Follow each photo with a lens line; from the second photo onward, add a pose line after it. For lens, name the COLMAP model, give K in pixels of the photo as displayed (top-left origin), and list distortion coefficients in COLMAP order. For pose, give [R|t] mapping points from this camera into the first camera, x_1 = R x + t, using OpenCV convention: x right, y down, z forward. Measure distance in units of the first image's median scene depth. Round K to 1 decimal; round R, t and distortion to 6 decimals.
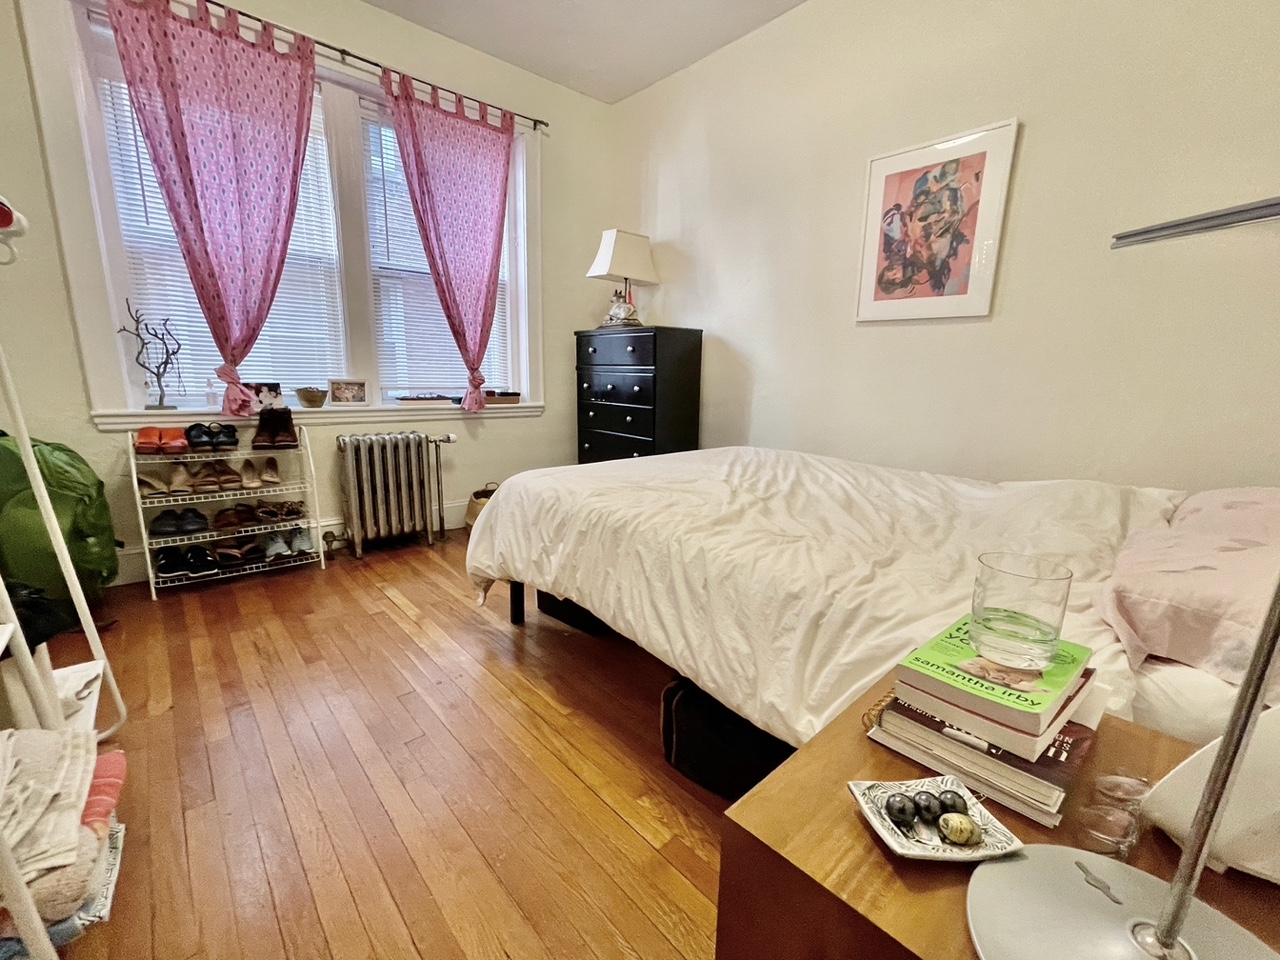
lens RADIAL K [[535.8, 0, 641.9], [0, 535.8, 481.1], [0, 0, 1]] dist [-0.002388, -0.000516]
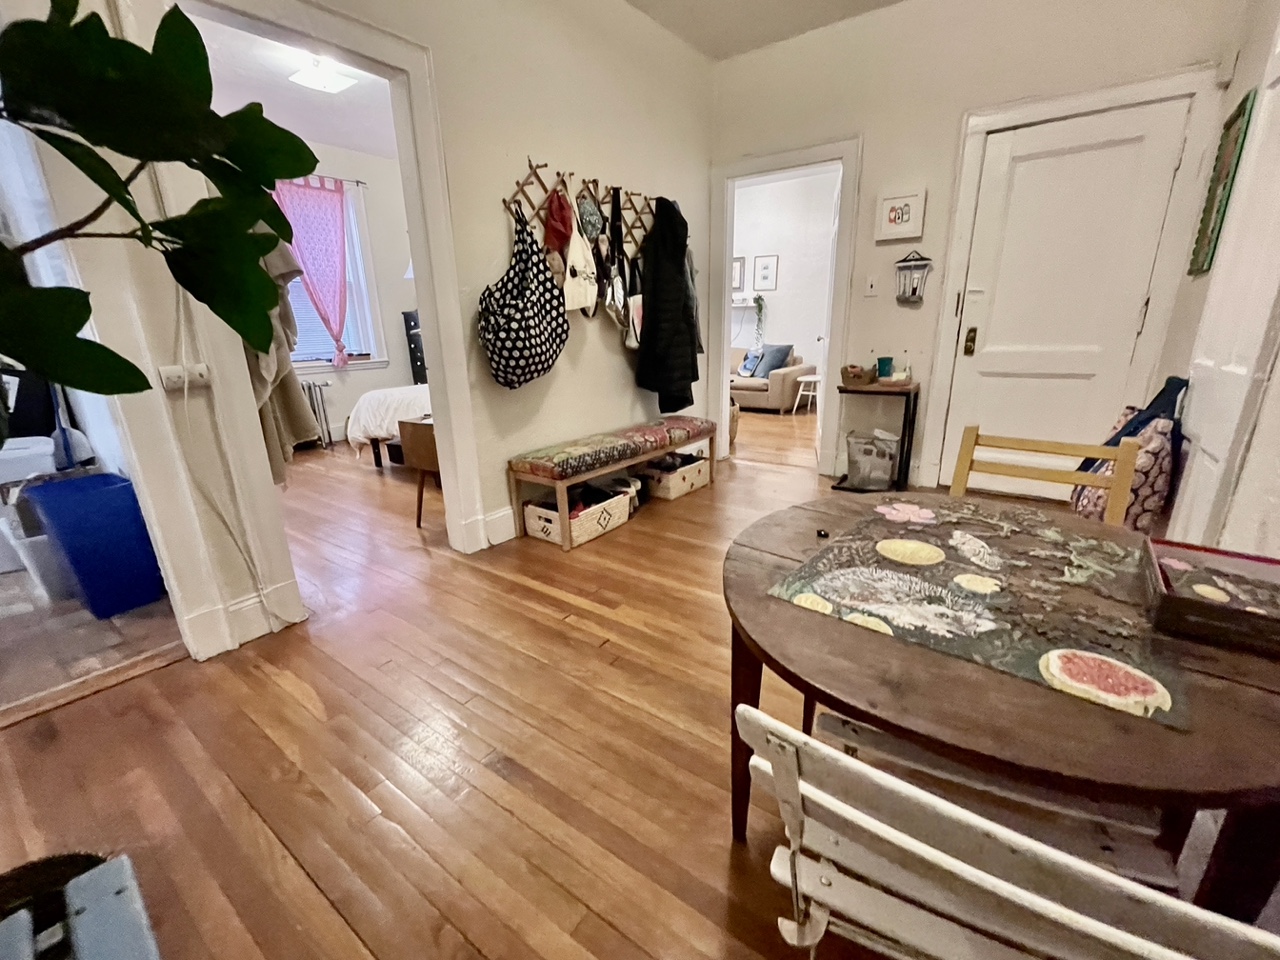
lens RADIAL K [[535.8, 0, 641.9], [0, 535.8, 481.1], [0, 0, 1]] dist [-0.002388, -0.000516]
pose [[0.976966, -0.104294, 0.186171, 0.257193], [0.087198, 0.991380, 0.097790, 0.145629], [-0.194765, -0.079304, 0.977639, -0.854346]]
